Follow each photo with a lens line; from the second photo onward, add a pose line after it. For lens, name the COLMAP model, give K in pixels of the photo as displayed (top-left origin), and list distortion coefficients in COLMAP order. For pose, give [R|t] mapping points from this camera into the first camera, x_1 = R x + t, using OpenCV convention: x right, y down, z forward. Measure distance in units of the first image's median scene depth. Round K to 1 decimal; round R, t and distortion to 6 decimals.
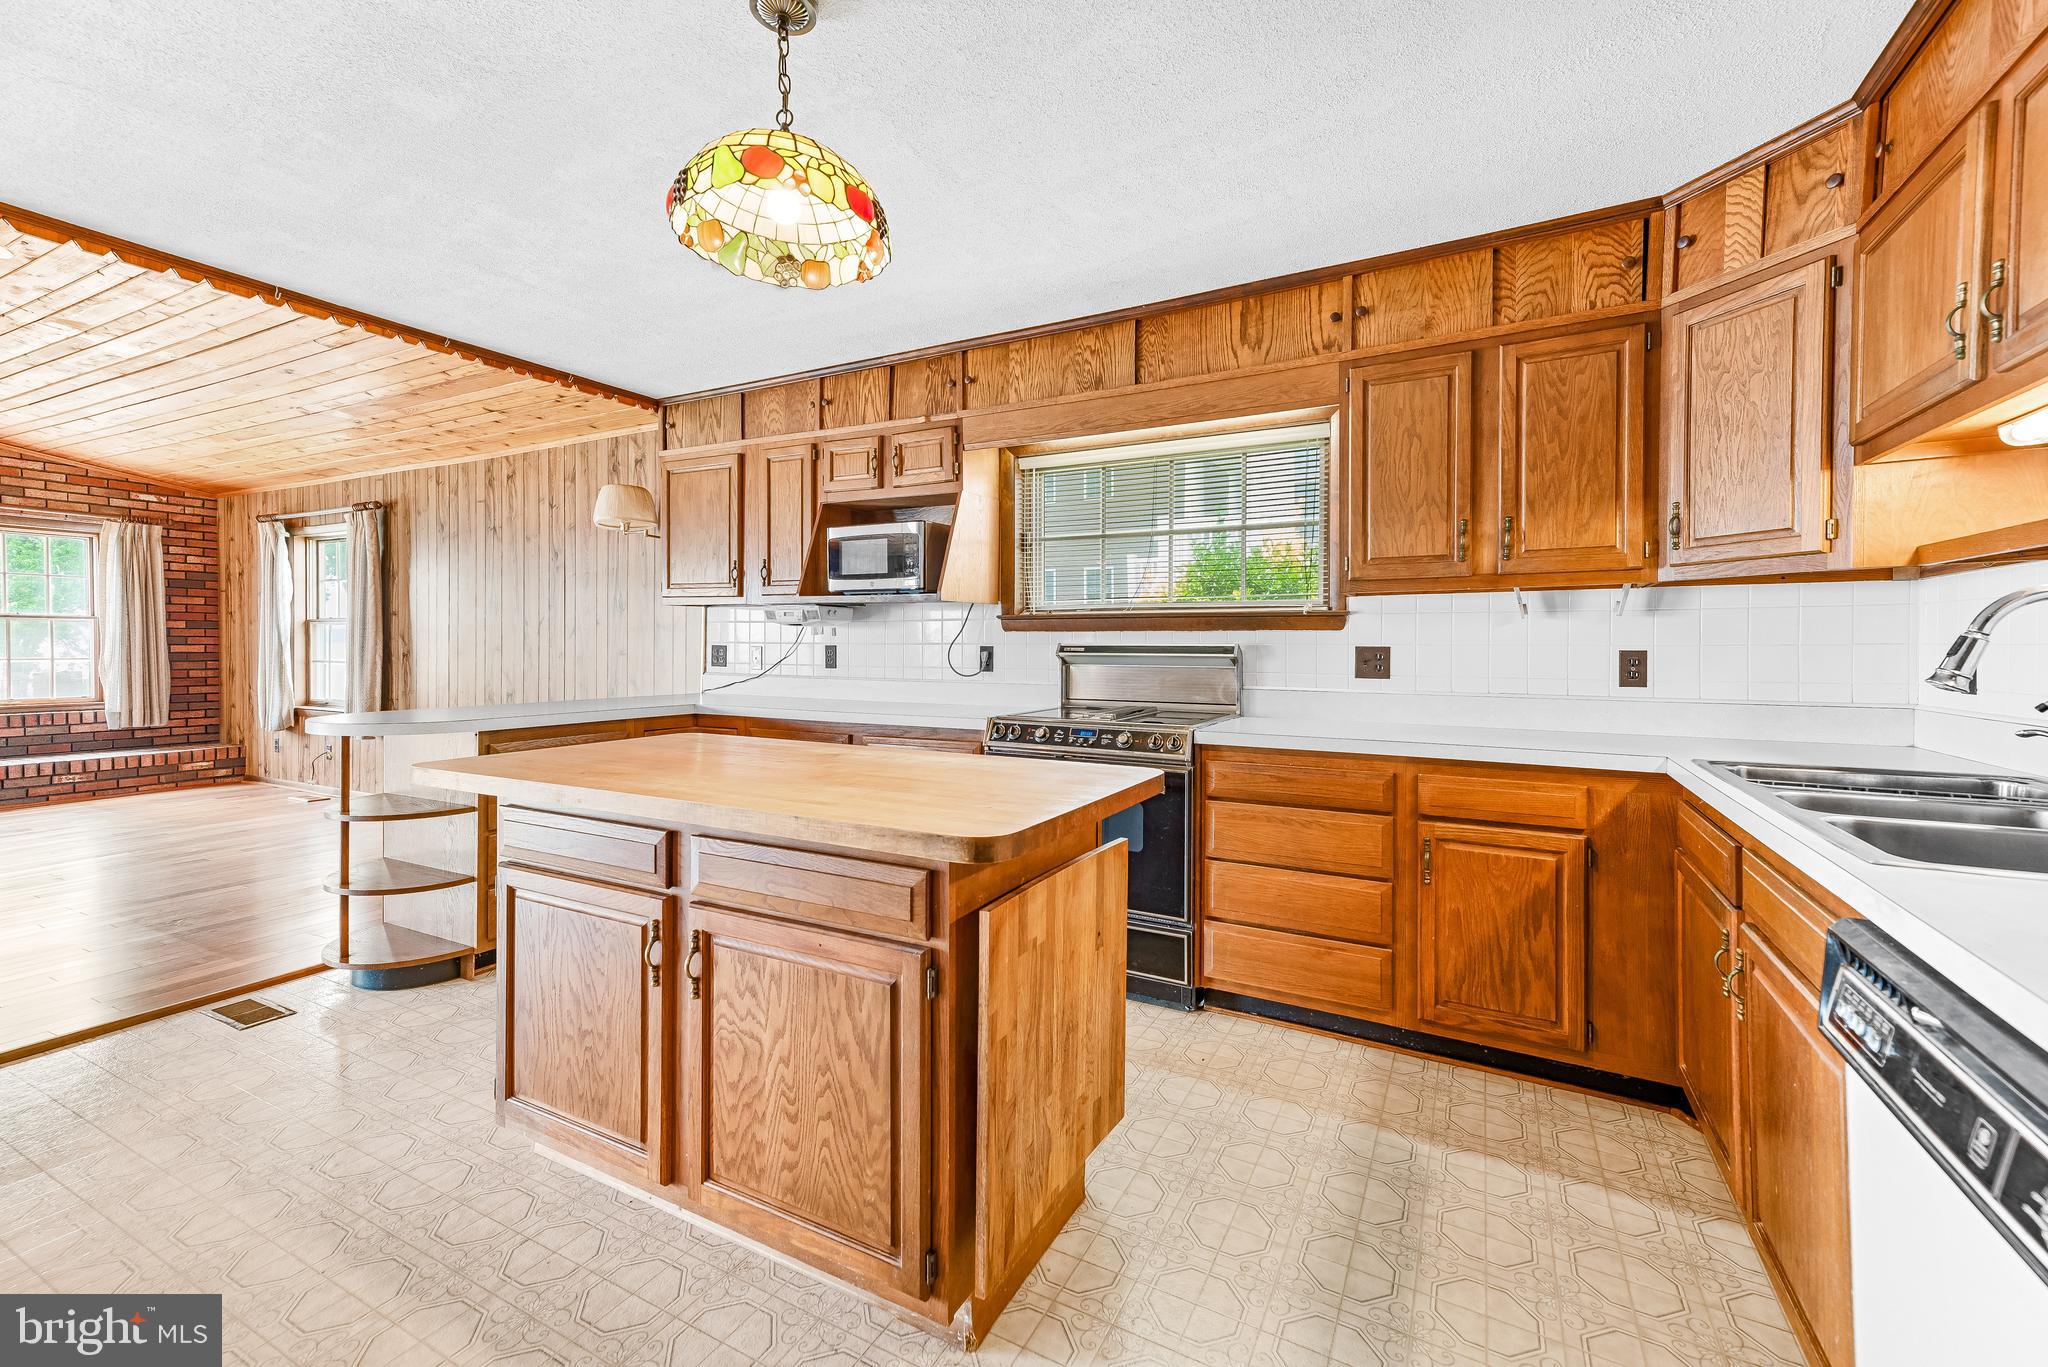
lens RADIAL K [[838.4, 0, 1051.6], [0, 838.4, 672.9], [0, 0, 1]] dist [0.027093, 0.002519]
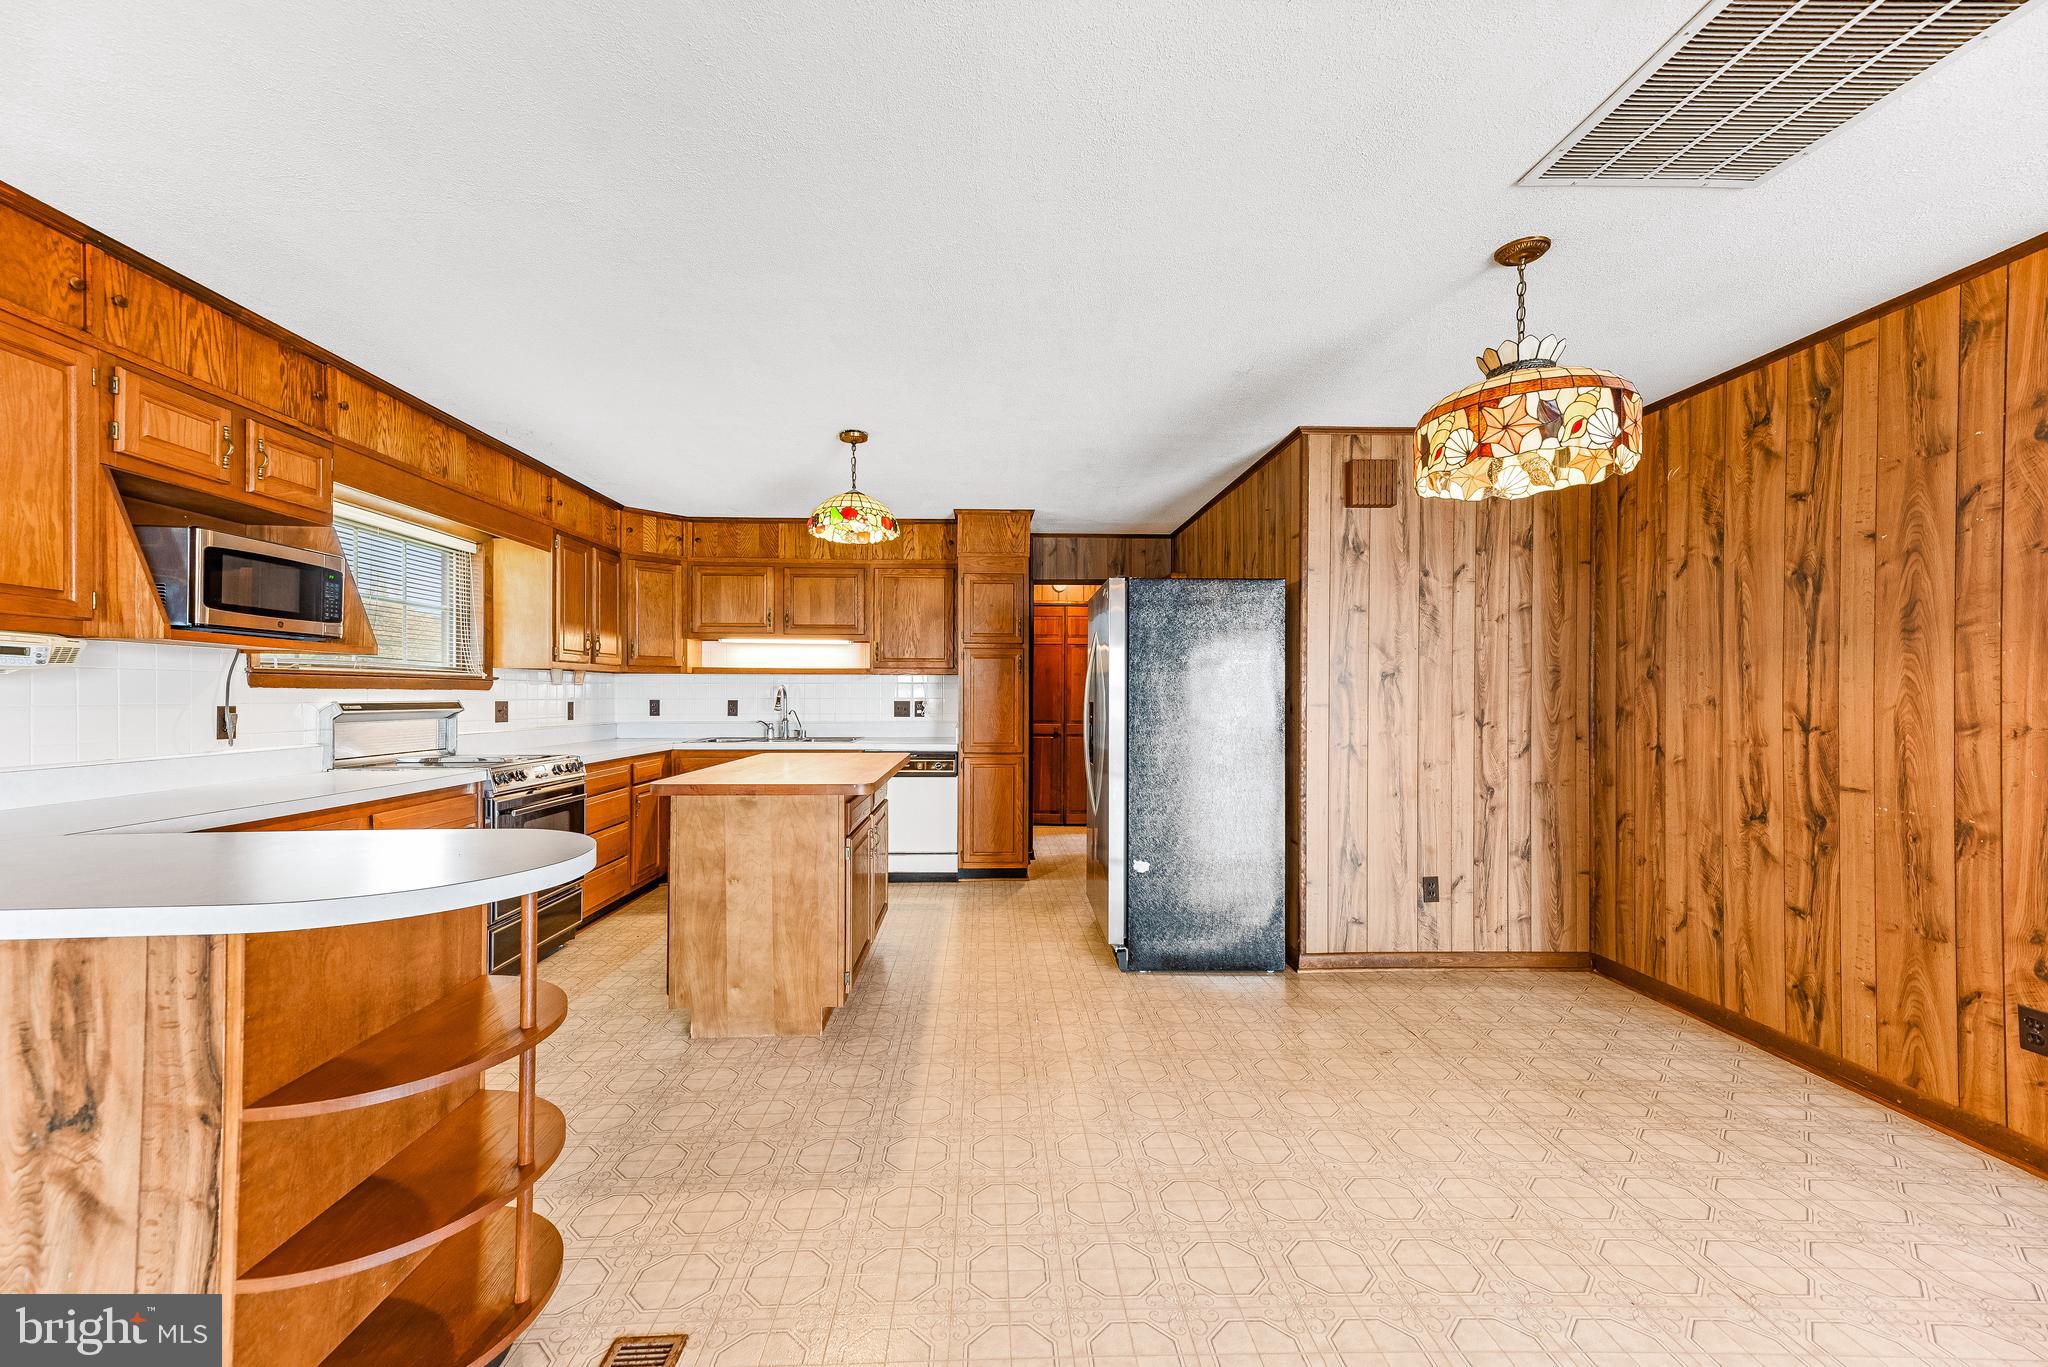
lens RADIAL K [[834.0, 0, 1017.7], [0, 834.0, 691.2], [0, 0, 1]] dist [0.025510, 0.000437]
pose [[-0.494018, -0.001538, 0.869451, -1.397107], [0.024672, 0.999571, 0.015787, -0.049912], [-0.869102, 0.029250, -0.493768, 0.947381]]
